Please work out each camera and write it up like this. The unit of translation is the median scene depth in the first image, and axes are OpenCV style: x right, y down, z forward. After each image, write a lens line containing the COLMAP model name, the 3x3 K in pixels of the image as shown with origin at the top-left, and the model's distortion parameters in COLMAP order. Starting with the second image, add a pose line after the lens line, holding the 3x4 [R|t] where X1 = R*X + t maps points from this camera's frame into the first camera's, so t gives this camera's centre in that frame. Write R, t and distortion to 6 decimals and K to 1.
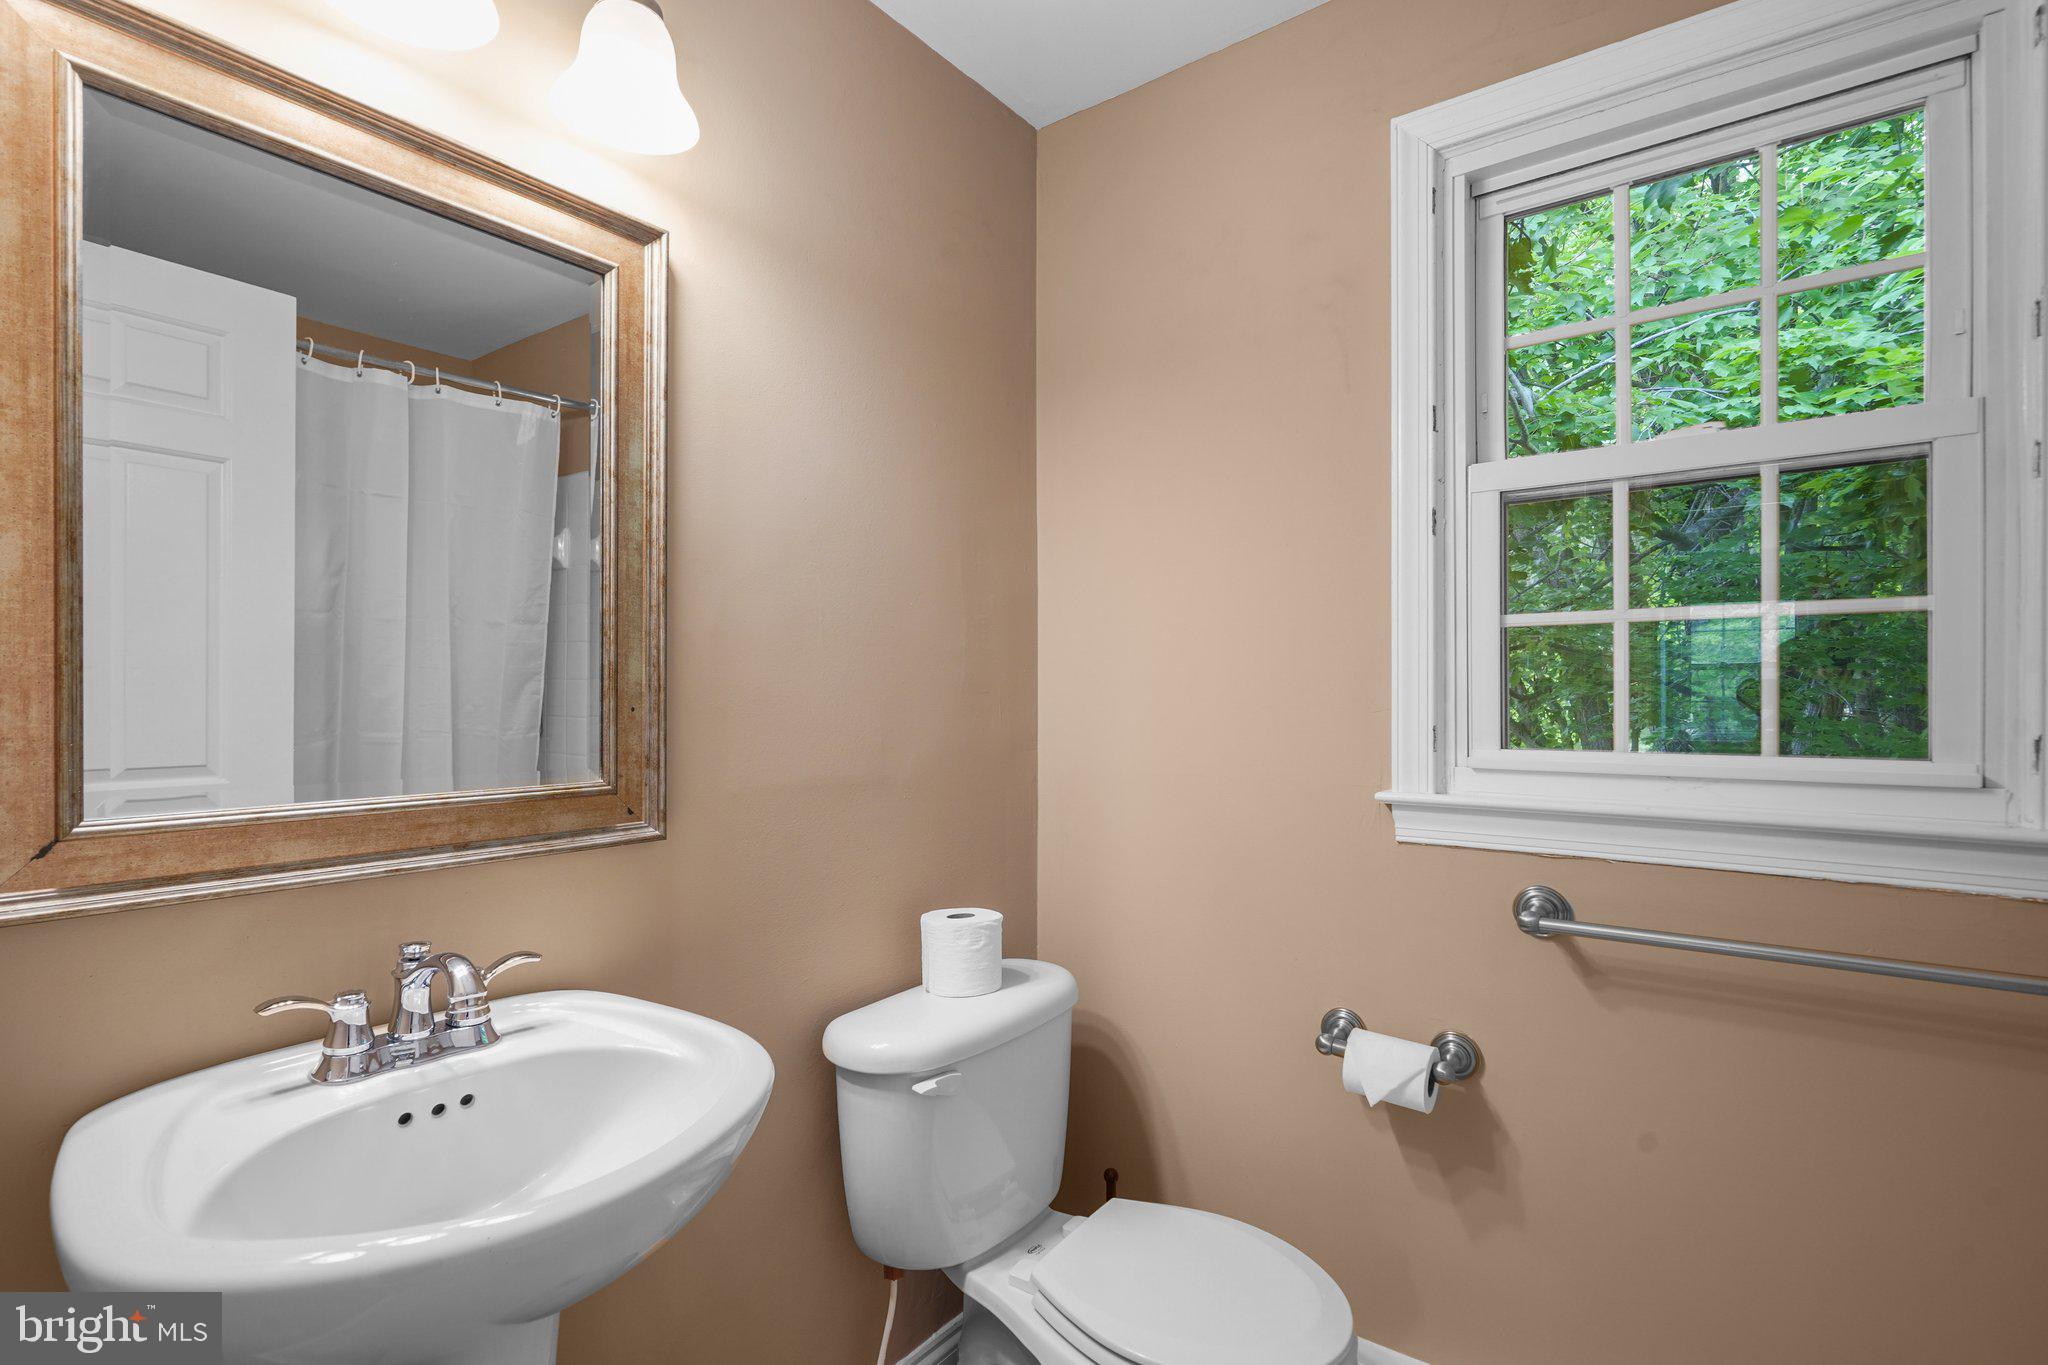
lens RADIAL K [[920.9, 0, 1024.0], [0, 920.9, 682.5], [0, 0, 1]] dist [-0.000902, -0.000233]
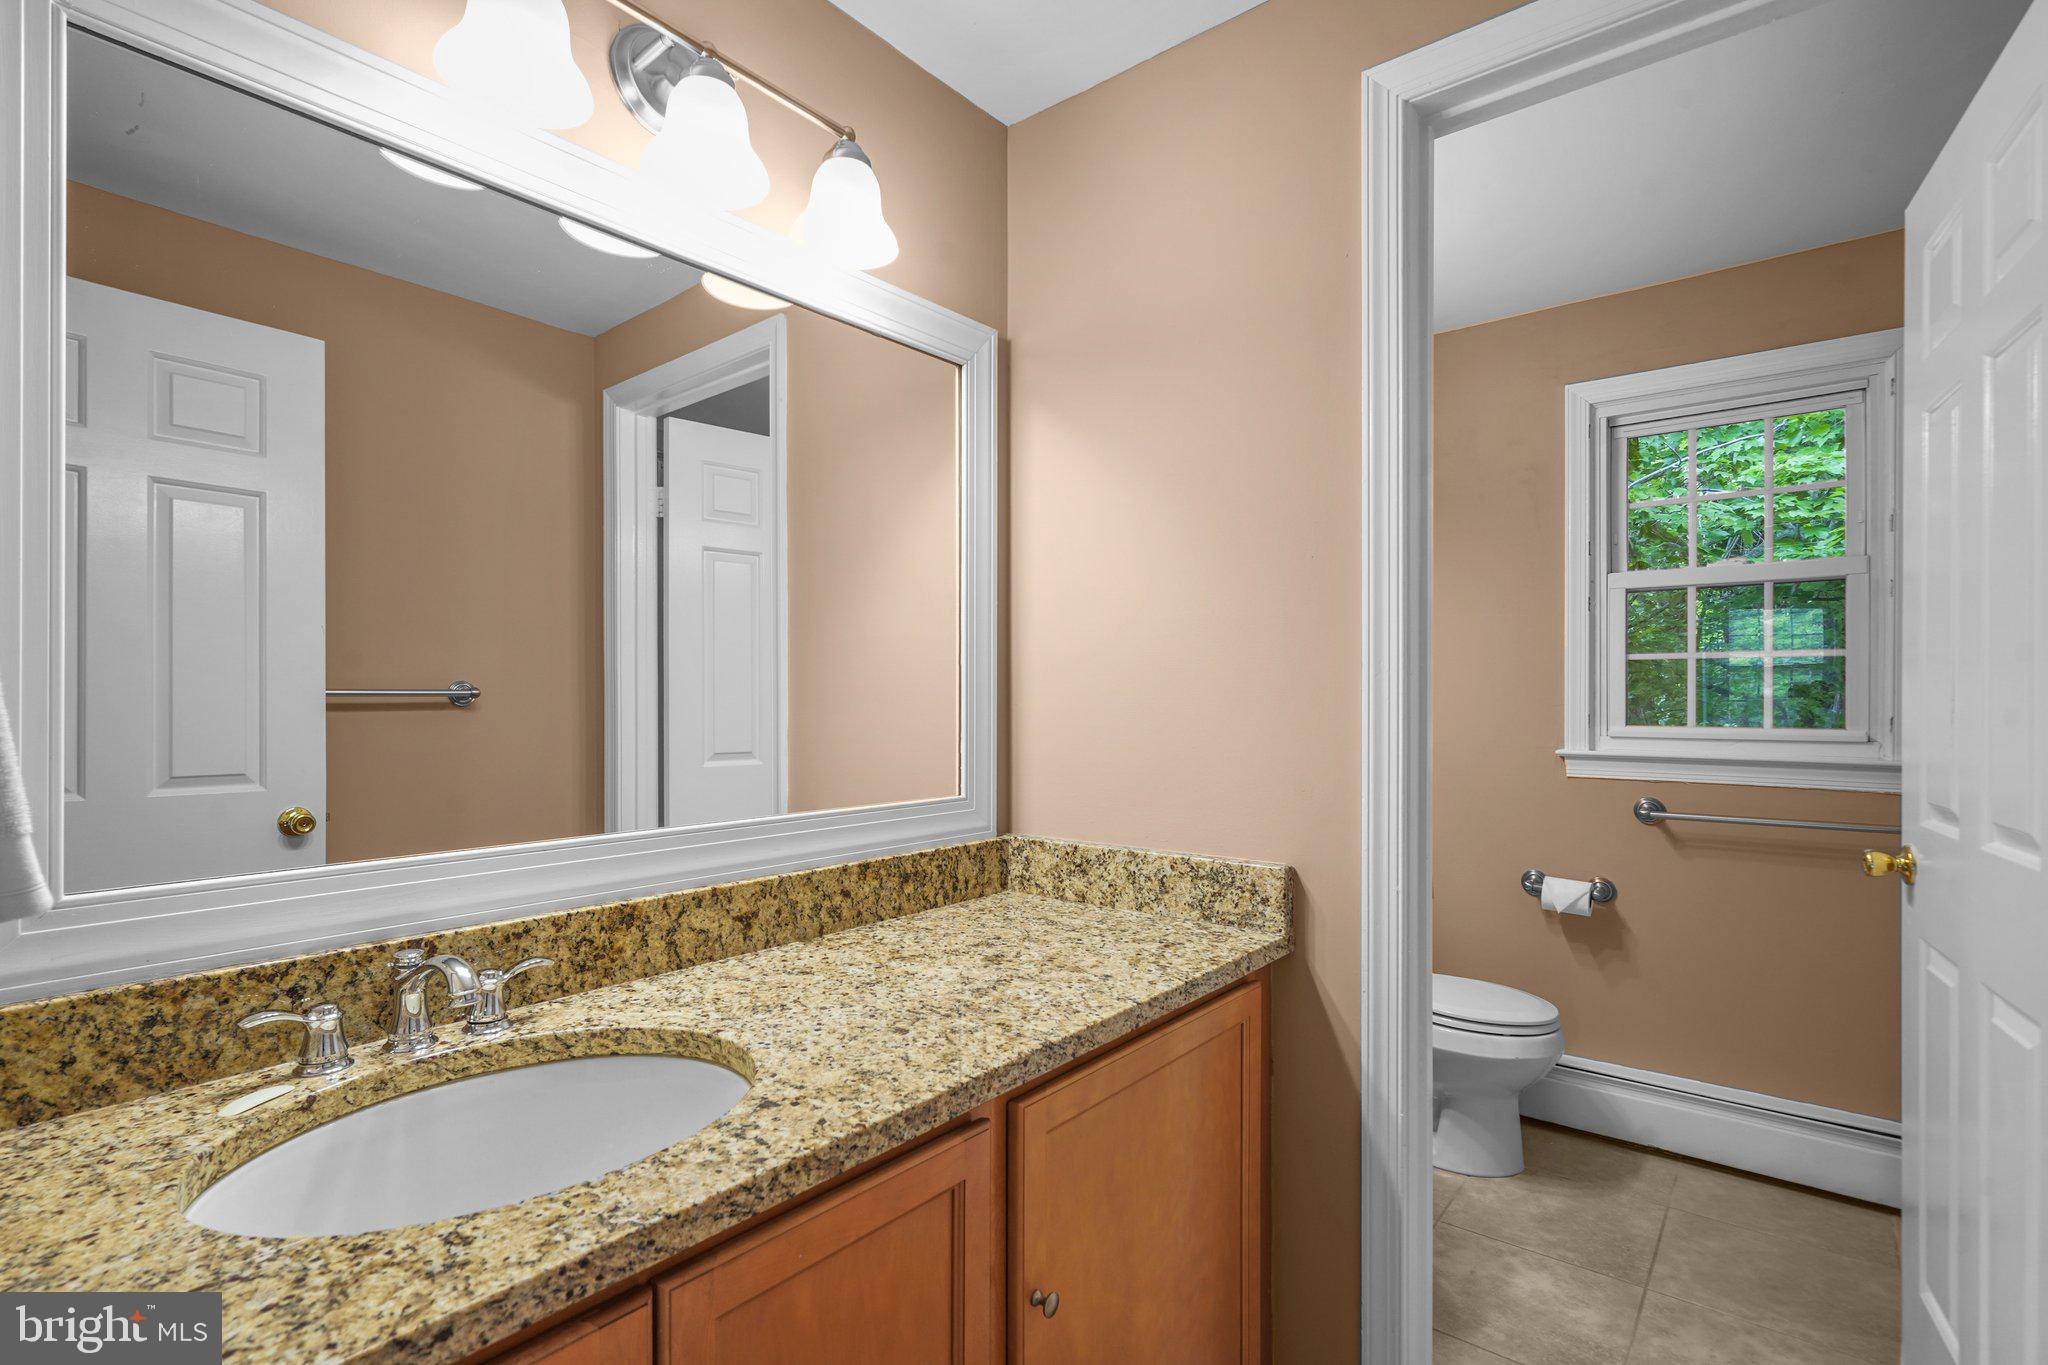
lens RADIAL K [[953.7, 0, 1014.9], [0, 953.7, 695.1], [0, 0, 1]] dist [-0.000170, 0.000938]
pose [[0.999856, -0.005000, -0.016233, -0.685624], [0.005138, 0.999951, 0.008503, -0.012338], [0.016189, -0.008585, 0.999832, -0.948800]]
